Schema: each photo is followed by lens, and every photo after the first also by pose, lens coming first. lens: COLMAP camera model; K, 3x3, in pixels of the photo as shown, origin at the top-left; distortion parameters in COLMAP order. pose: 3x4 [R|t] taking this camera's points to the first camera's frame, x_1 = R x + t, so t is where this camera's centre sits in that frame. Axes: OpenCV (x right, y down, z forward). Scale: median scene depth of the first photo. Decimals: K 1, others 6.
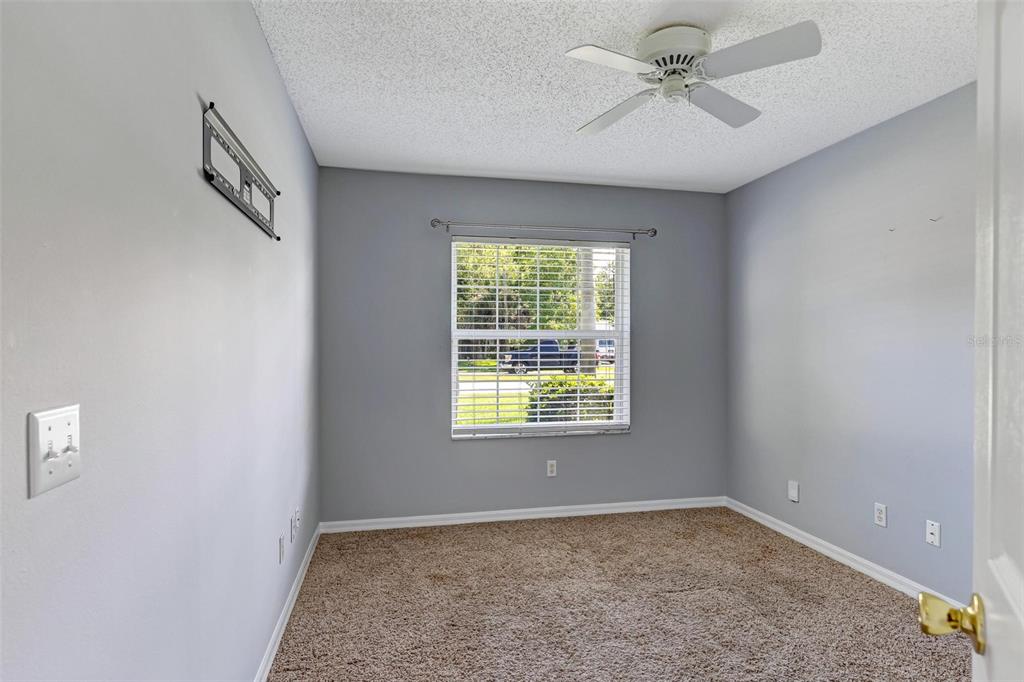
lens RADIAL K [[552.7, 0, 510.6], [0, 552.7, 344.0], [0, 0, 1]] dist [0.007371, 0.000238]
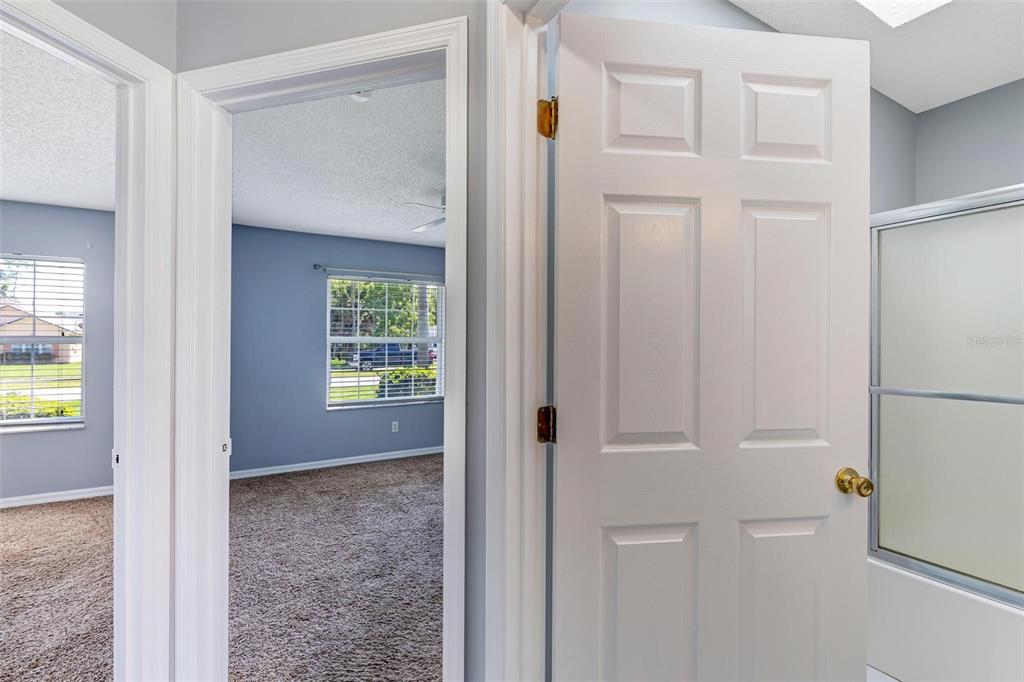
lens RADIAL K [[462.9, 0, 506.6], [0, 462.9, 335.7], [0, 0, 1]] dist [0.010942, -0.002118]
pose [[0.951249, 0.002124, 0.308417, -0.031033], [0.003464, 0.999840, -0.017569, -0.005969], [-0.308405, 0.017781, 0.951089, -0.354474]]
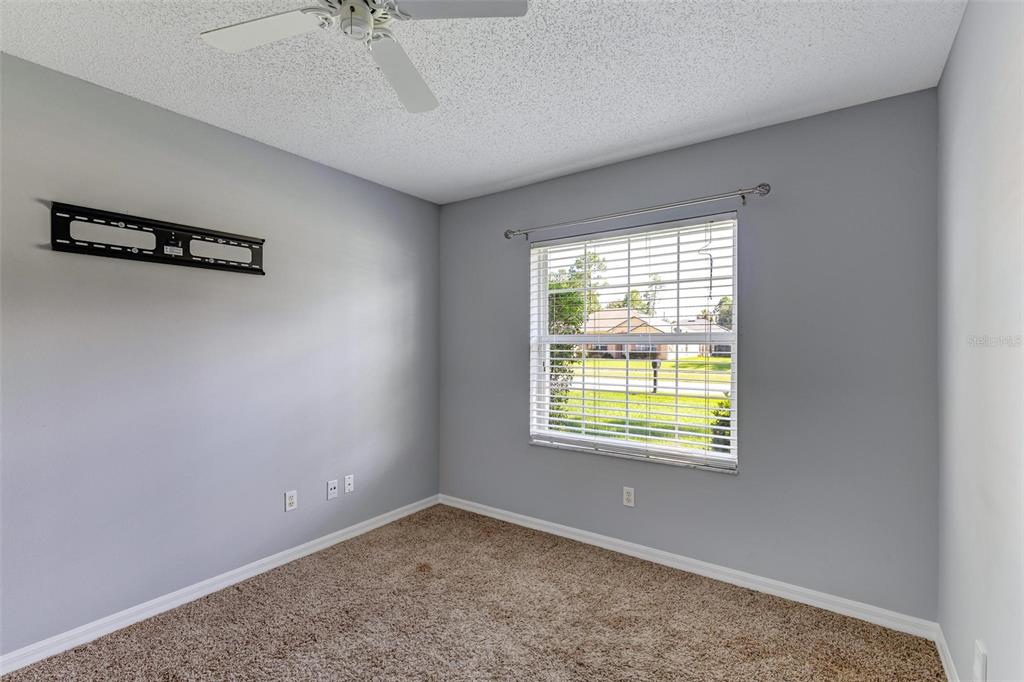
lens RADIAL K [[462.9, 0, 511.4], [0, 462.9, 343.1], [0, 0, 1]] dist [0.010942, -0.002118]
pose [[0.671092, -0.003403, -0.741366, 0.503690], [-0.001528, 0.999981, -0.005974, -0.006805], [0.741373, 0.005142, 0.671074, 0.403361]]
